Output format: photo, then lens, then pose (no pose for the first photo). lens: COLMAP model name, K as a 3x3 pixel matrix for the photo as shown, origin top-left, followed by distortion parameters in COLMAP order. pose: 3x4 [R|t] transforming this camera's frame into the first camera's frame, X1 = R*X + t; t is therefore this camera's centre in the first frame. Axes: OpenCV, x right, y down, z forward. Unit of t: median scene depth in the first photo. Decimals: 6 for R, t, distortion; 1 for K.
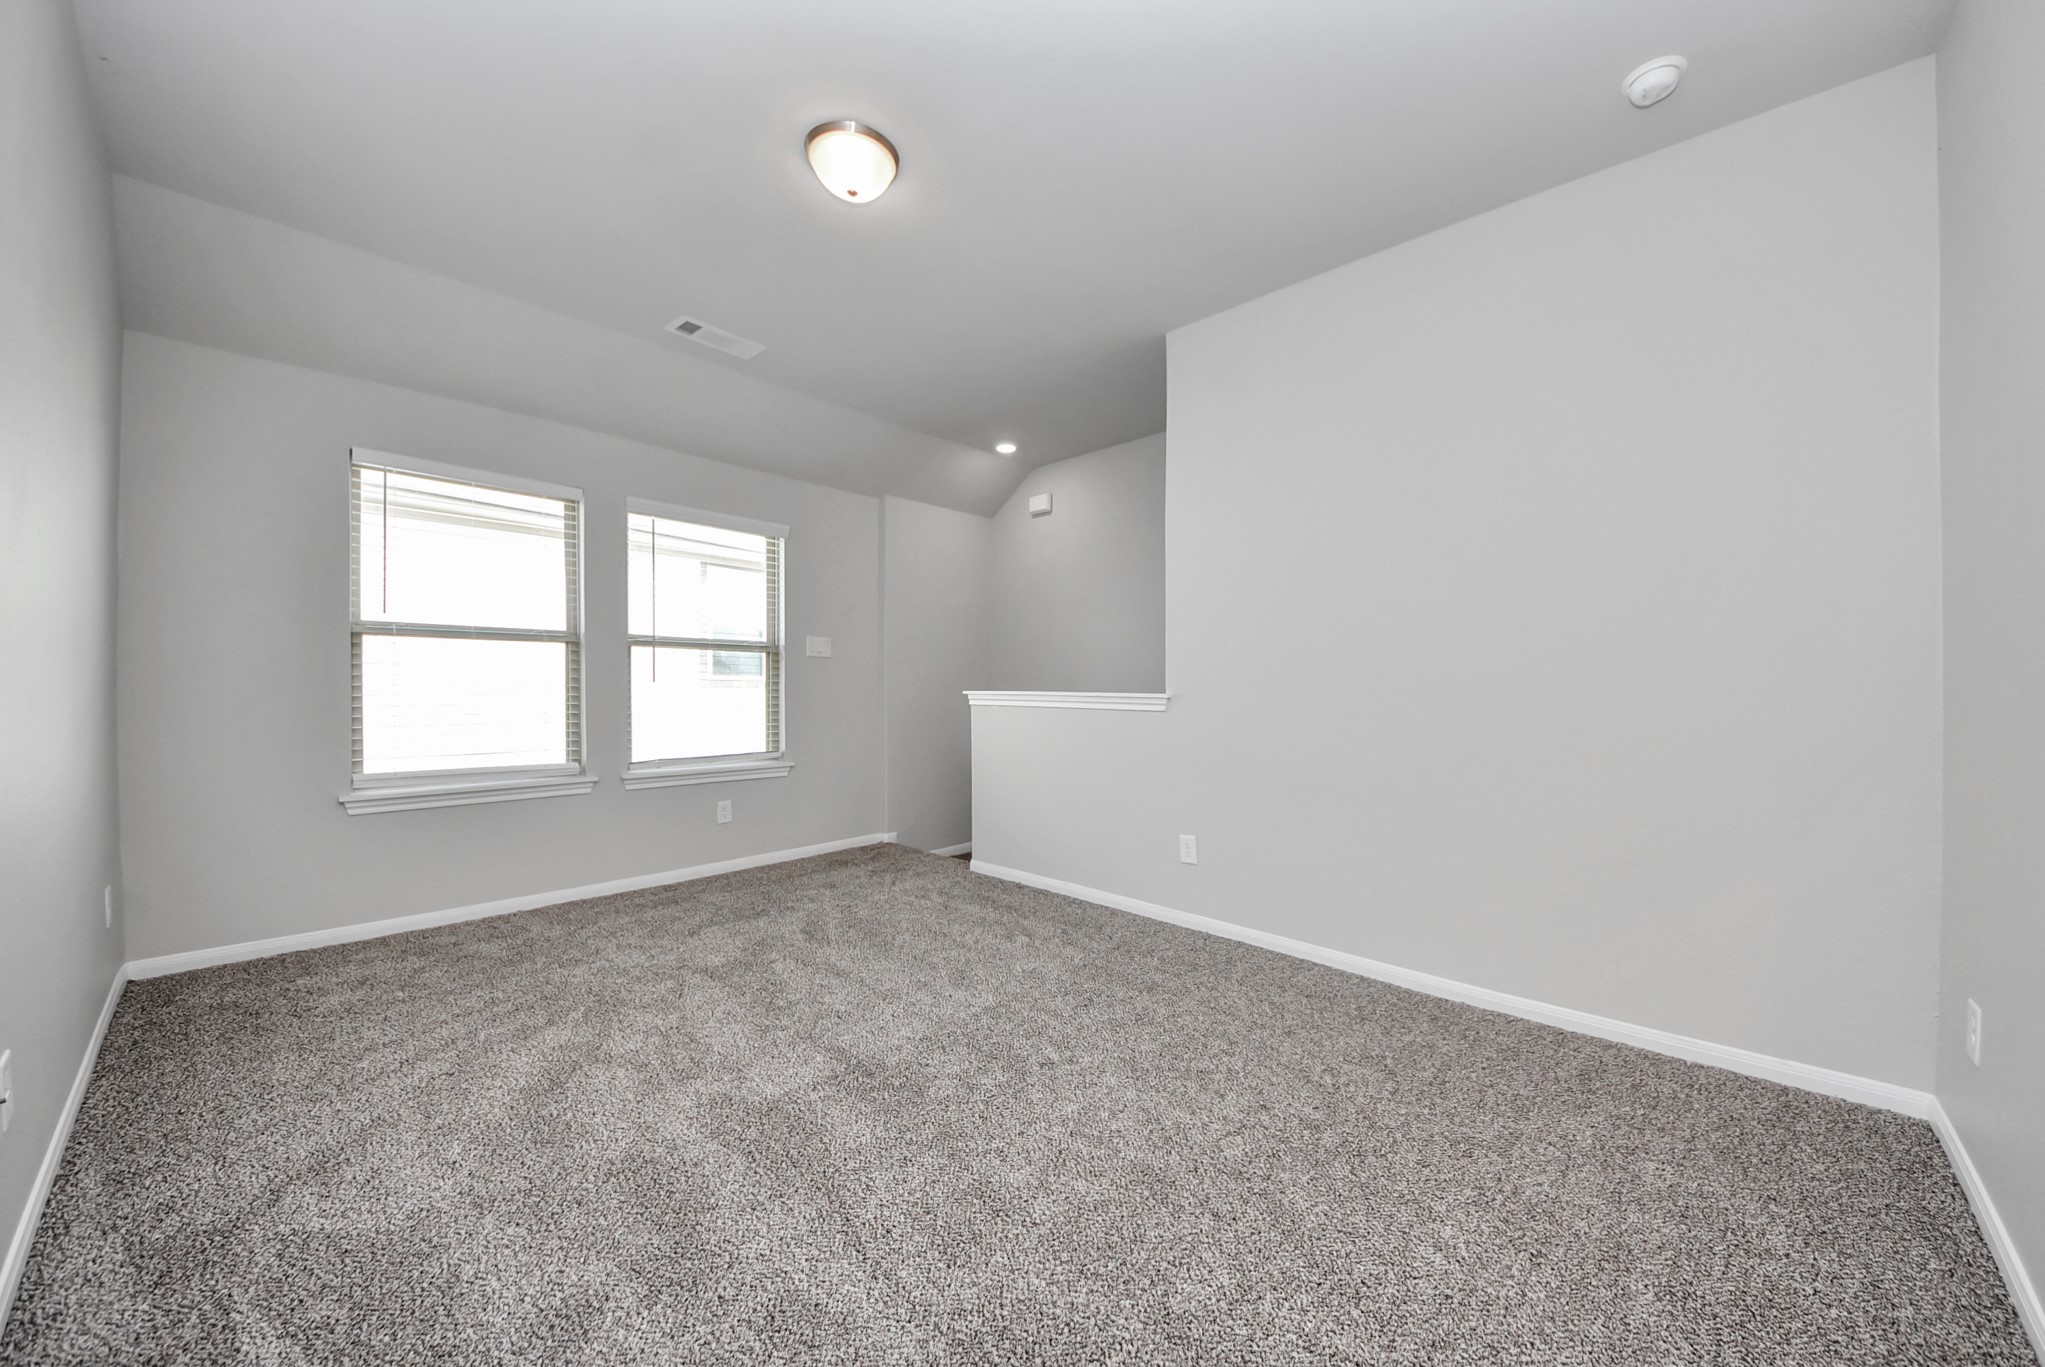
lens RADIAL K [[736.1, 0, 1027.7], [0, 736.1, 682.4], [0, 0, 1]] dist [-0.009192, -0.001343]
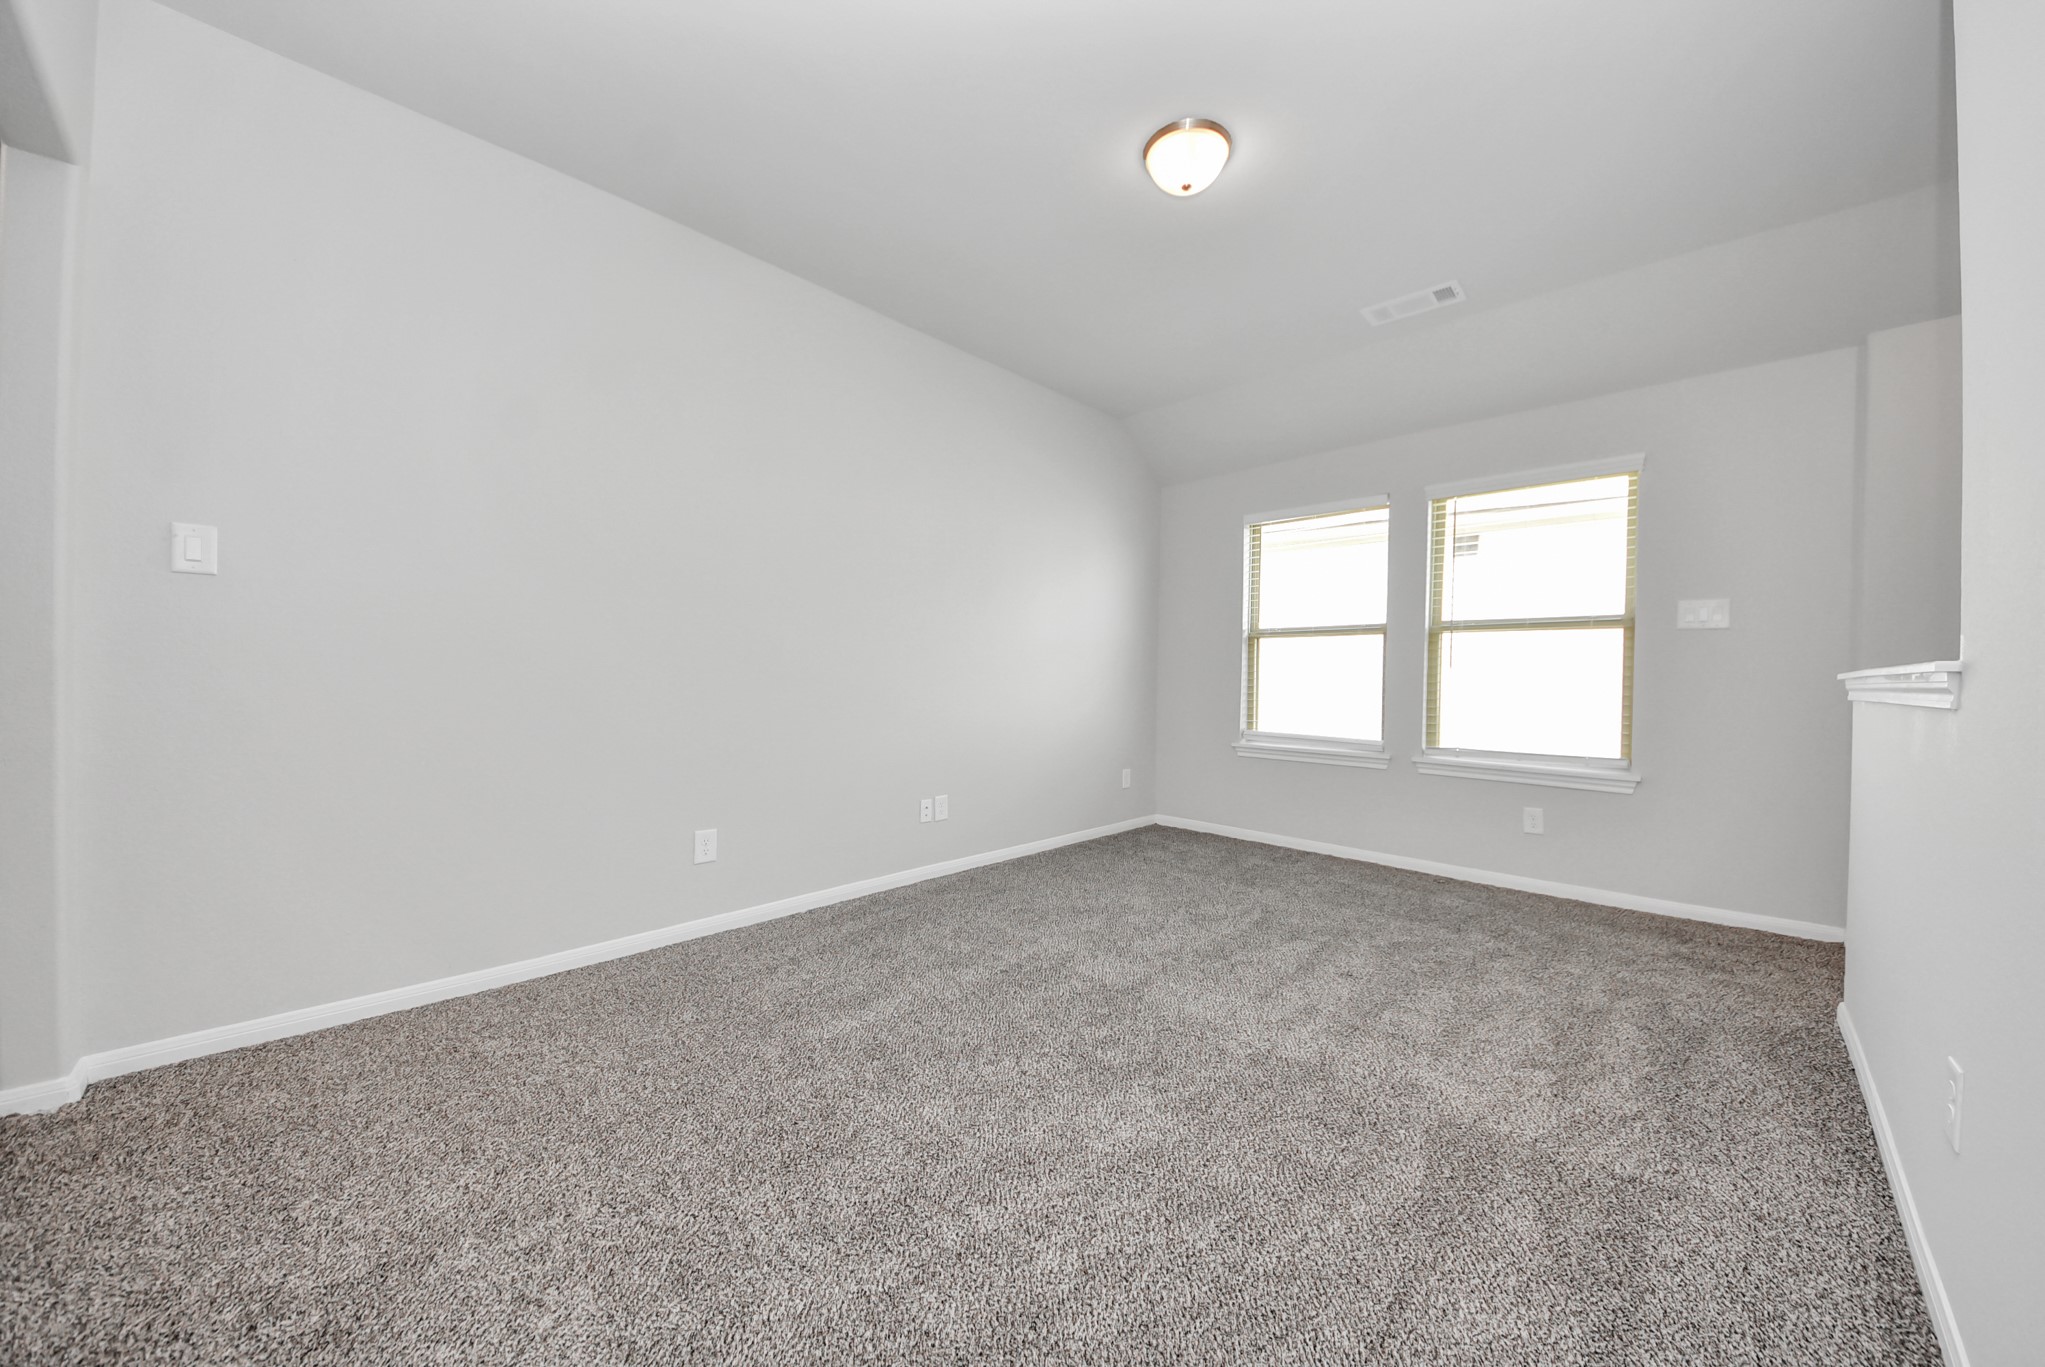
lens RADIAL K [[736.1, 0, 1015.2], [0, 736.1, 684.8], [0, 0, 1]] dist [-0.009192, -0.001343]
pose [[-0.055645, 0.011601, -0.998383, 0.535579], [0.000705, 0.999933, 0.011580, 0.010256], [0.998450, -0.000060, -0.055649, 0.506082]]
